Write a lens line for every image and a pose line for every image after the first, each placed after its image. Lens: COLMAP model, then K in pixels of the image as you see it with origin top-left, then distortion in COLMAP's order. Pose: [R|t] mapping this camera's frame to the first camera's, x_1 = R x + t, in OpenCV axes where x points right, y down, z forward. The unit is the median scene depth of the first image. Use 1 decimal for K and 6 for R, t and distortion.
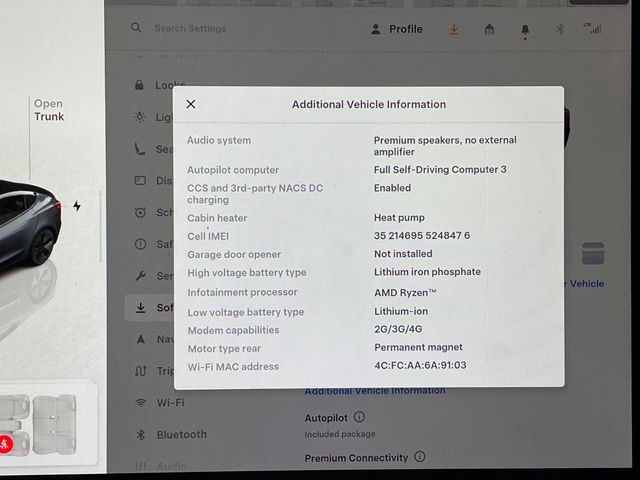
lens RADIAL K [[996.2, 0, 326.6], [0, 996.2, 237.7], [0, 0, 1]] dist [0.071781, 0.000000]
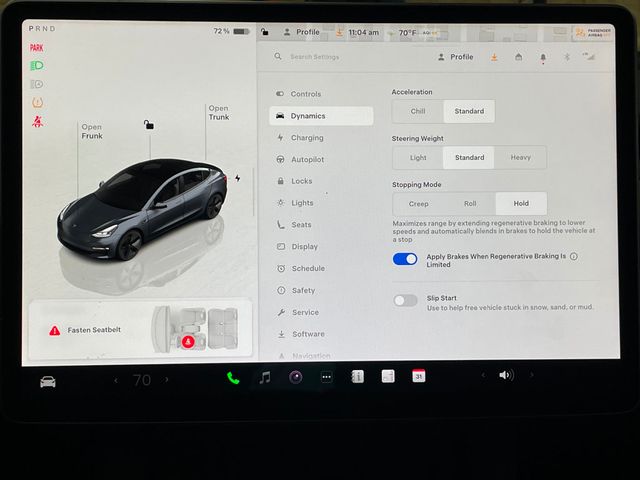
lens RADIAL K [[996.2, 0, 317.0], [0, 996.2, 237.4], [0, 0, 1]] dist [0.071781, 0.000000]
pose [[0.999814, -0.003332, 0.018997, -0.161820], [0.003947, 0.999467, -0.032393, 0.102140], [-0.018879, 0.032462, 0.999295, -0.450479]]
